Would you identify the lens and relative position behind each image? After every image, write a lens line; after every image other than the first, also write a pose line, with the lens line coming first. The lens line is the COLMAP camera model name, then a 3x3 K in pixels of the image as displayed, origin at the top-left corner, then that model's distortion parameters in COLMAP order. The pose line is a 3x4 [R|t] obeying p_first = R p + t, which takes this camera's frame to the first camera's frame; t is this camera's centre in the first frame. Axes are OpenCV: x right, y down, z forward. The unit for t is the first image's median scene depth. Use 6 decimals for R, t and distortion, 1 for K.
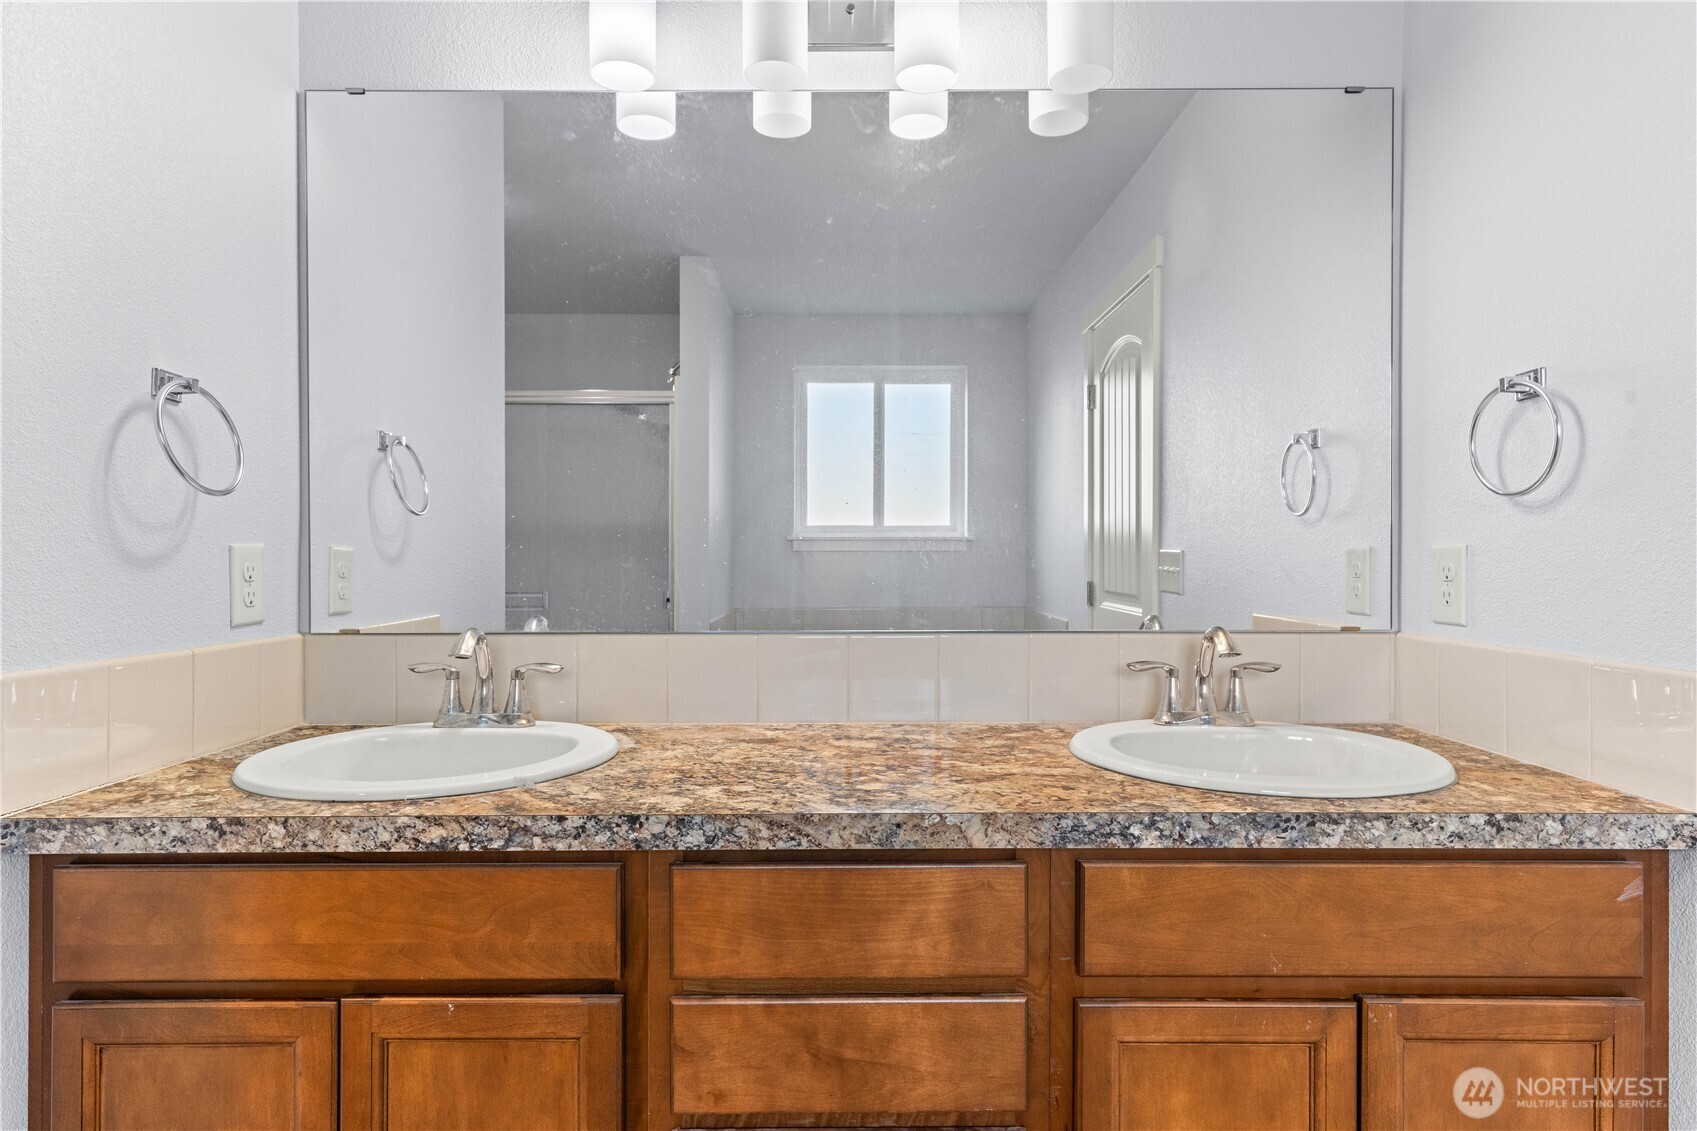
lens RADIAL K [[950.3, 0, 848.5], [0, 950.3, 565.5], [0, 0, 1]] dist [0.005922, 0.000365]
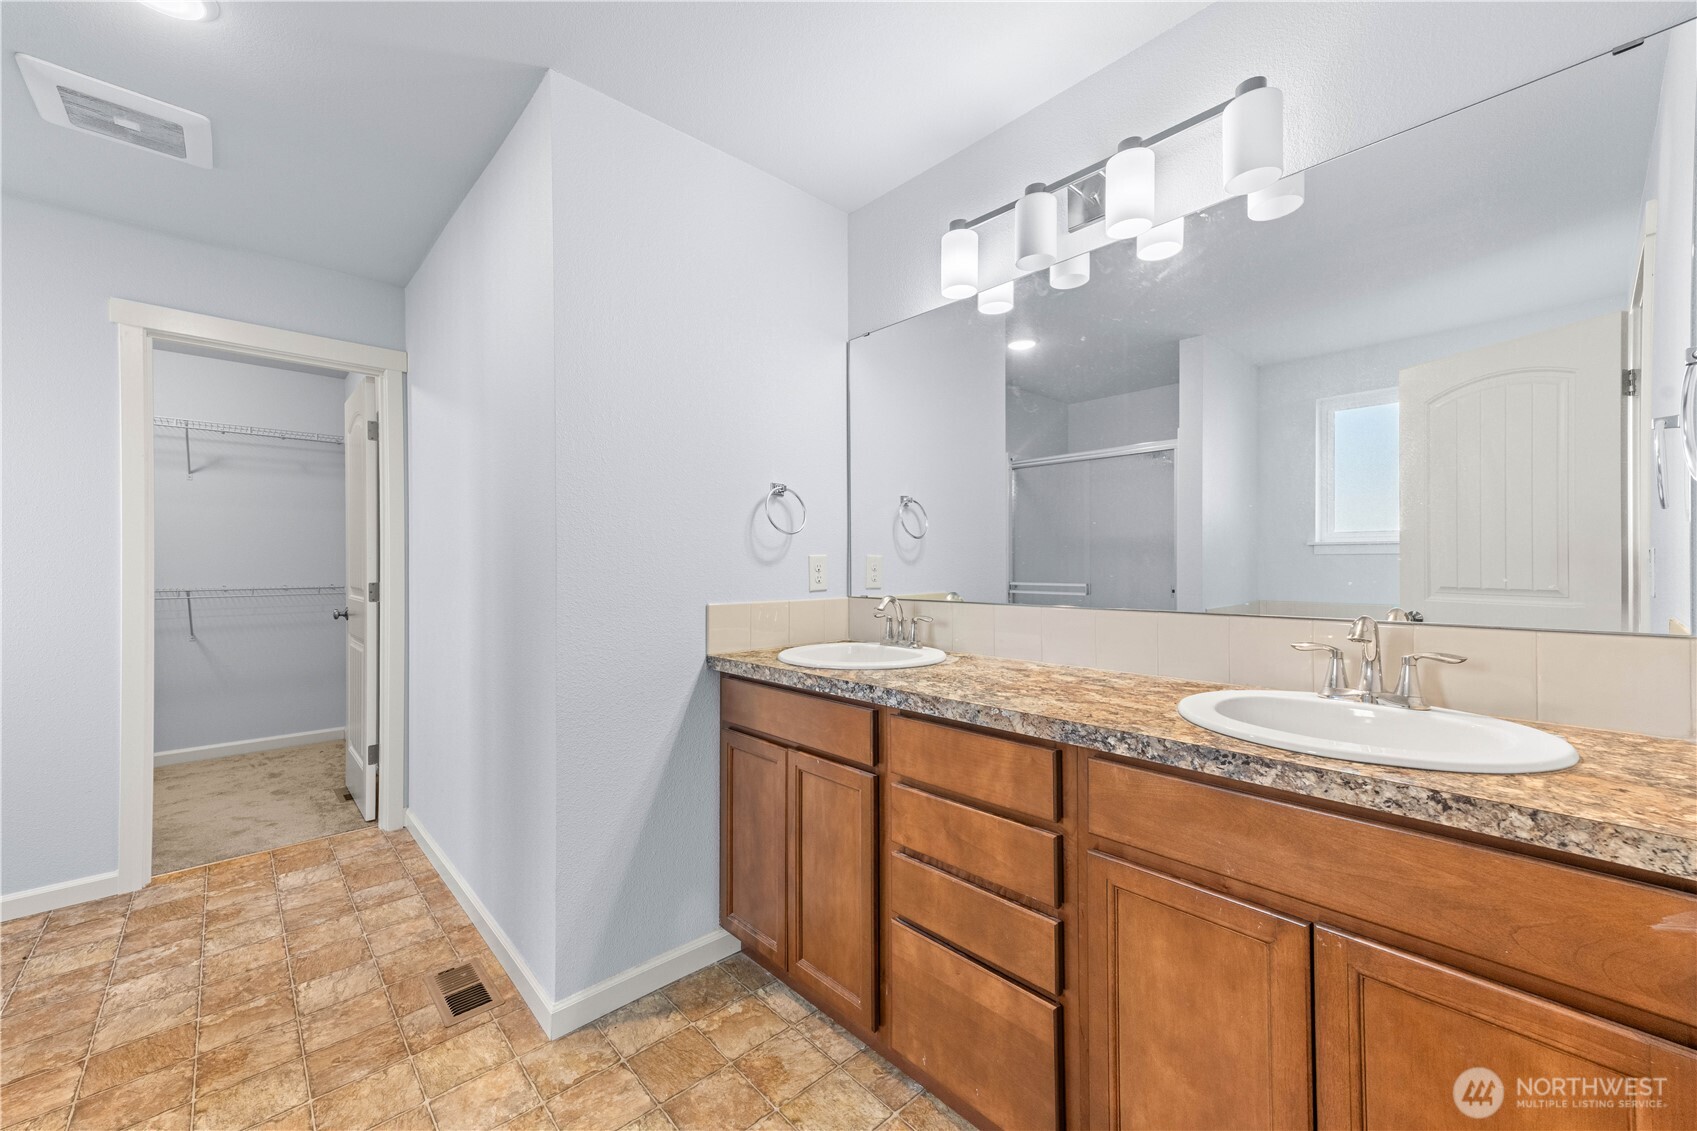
lens RADIAL K [[658.5, 0, 848.5], [0, 658.5, 565.5], [0, 0, 1]] dist [0.021165, 0.000677]
pose [[0.683786, -0.000778, -0.729682, 0.772244], [-0.001087, 0.999997, -0.002084, 0.007946], [0.729682, 0.002218, 0.683784, -0.003725]]
